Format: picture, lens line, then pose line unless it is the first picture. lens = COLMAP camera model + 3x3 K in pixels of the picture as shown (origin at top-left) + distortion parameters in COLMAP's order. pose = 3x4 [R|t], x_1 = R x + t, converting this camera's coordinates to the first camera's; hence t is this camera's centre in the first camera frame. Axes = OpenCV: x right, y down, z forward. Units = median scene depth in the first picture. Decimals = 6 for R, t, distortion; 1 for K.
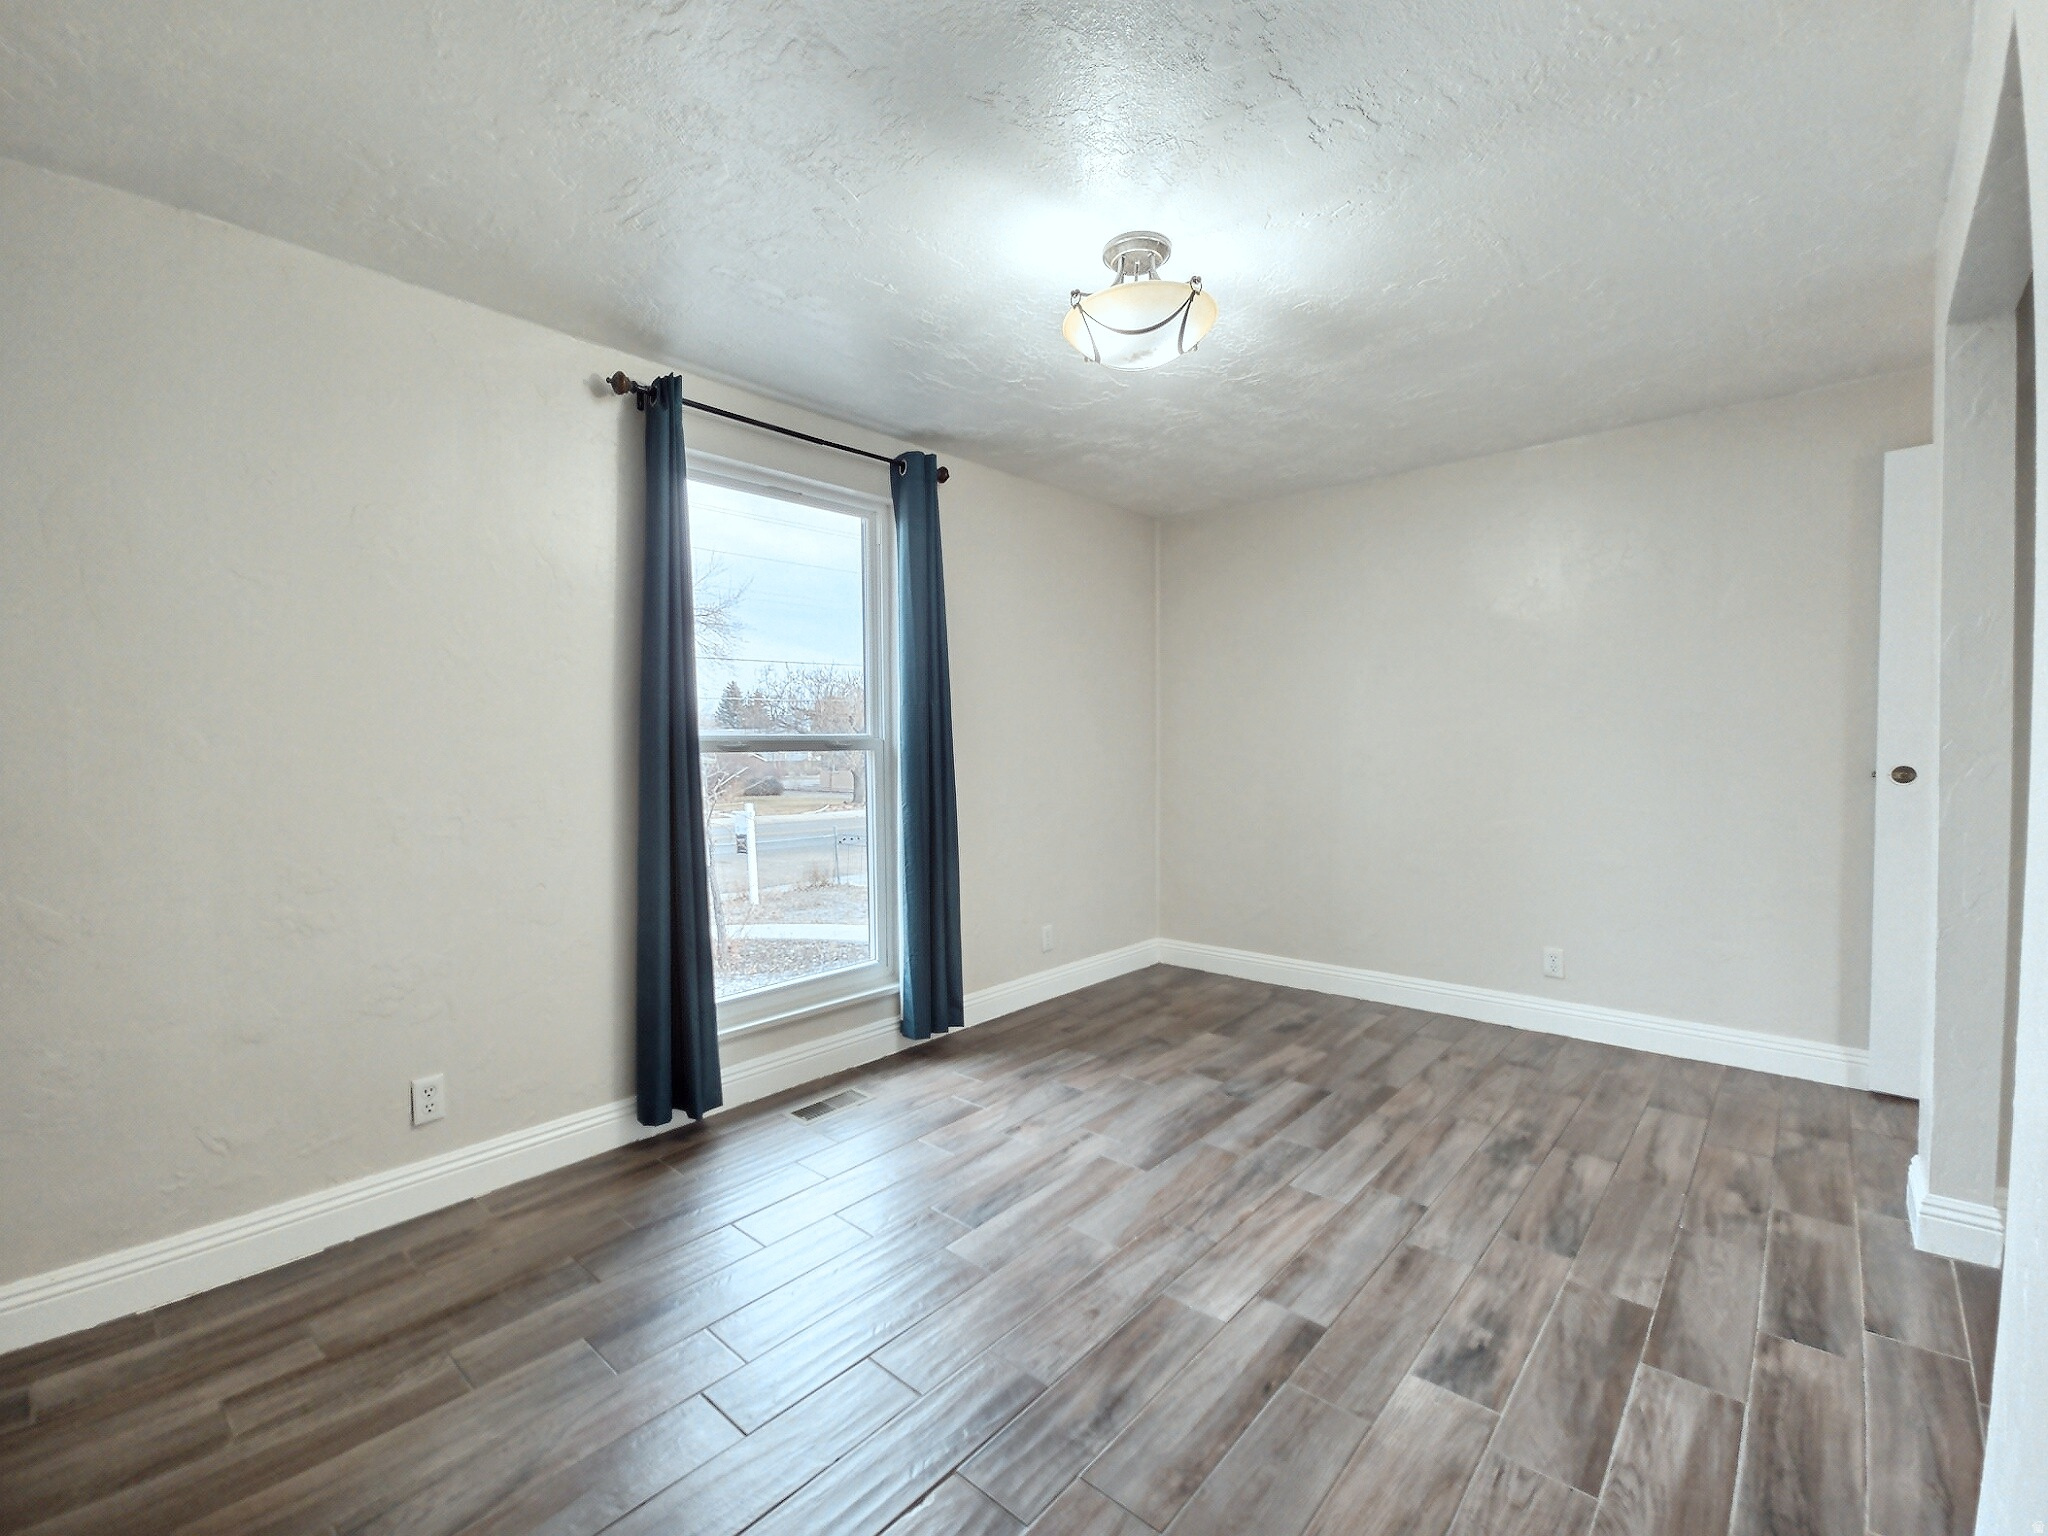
lens RADIAL K [[904.4, 0, 1030.2], [0, 904.4, 771.2], [0, 0, 1]] dist [-0.000554, -0.001892]
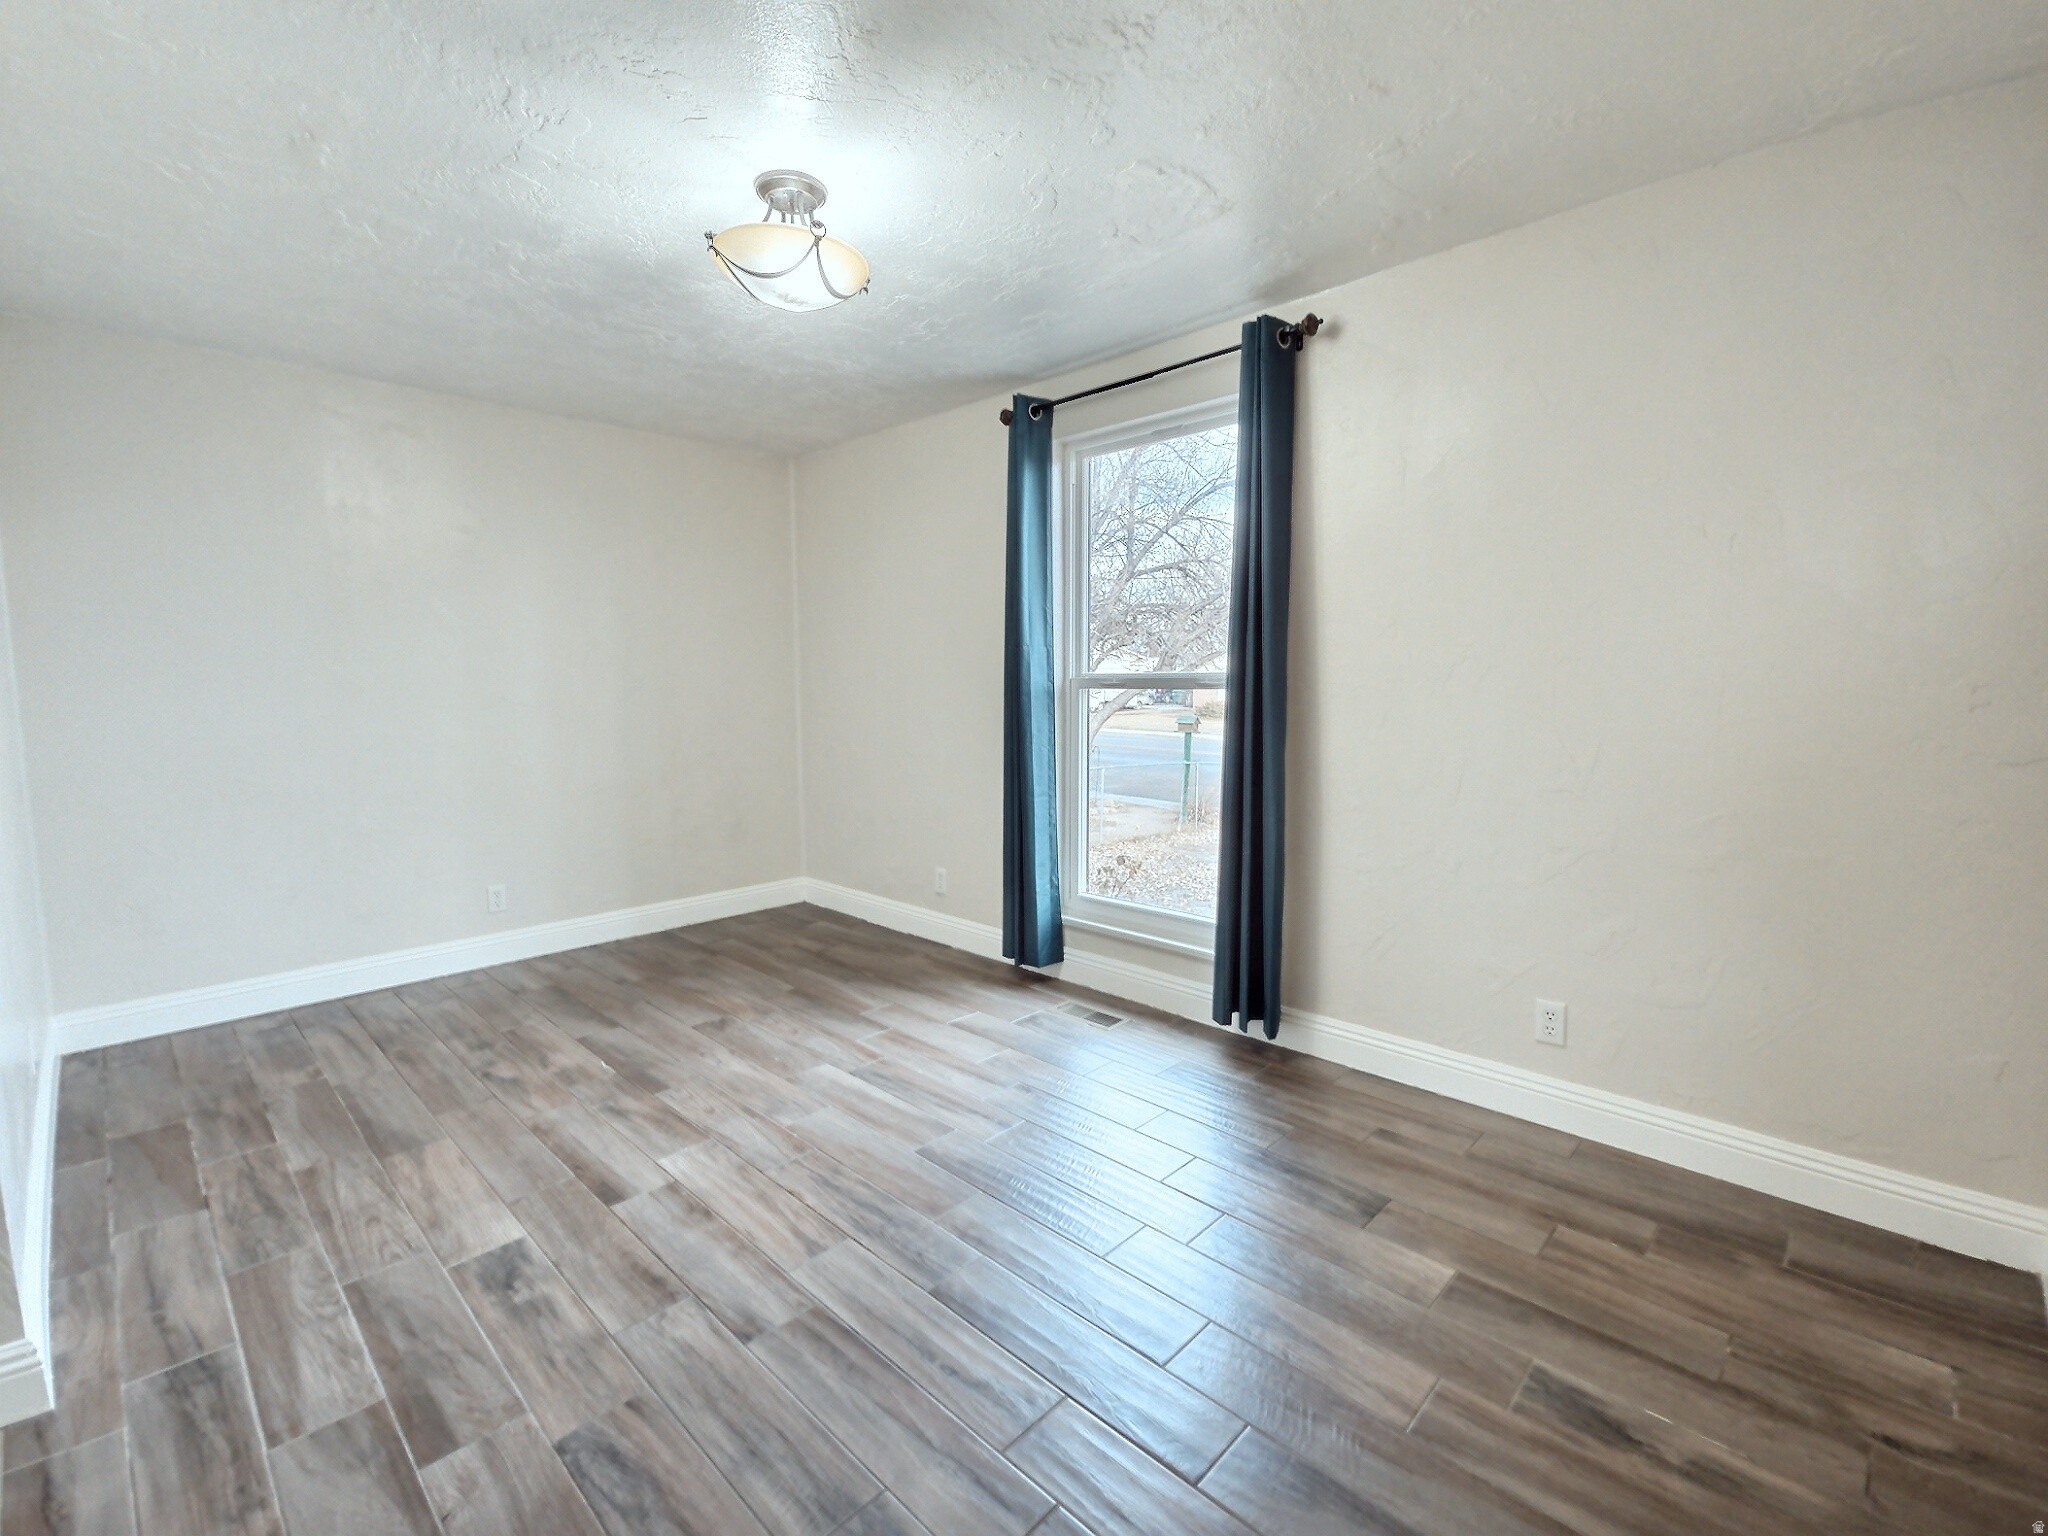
lens RADIAL K [[904.4, 0, 996.0], [0, 904.4, 772.8], [0, 0, 1]] dist [-0.000554, -0.001892]
pose [[-0.067148, 0.112567, -0.991373, 1.333665], [-0.027667, 0.993023, 0.114629, -0.070101], [0.997359, 0.035126, -0.063565, 1.505580]]
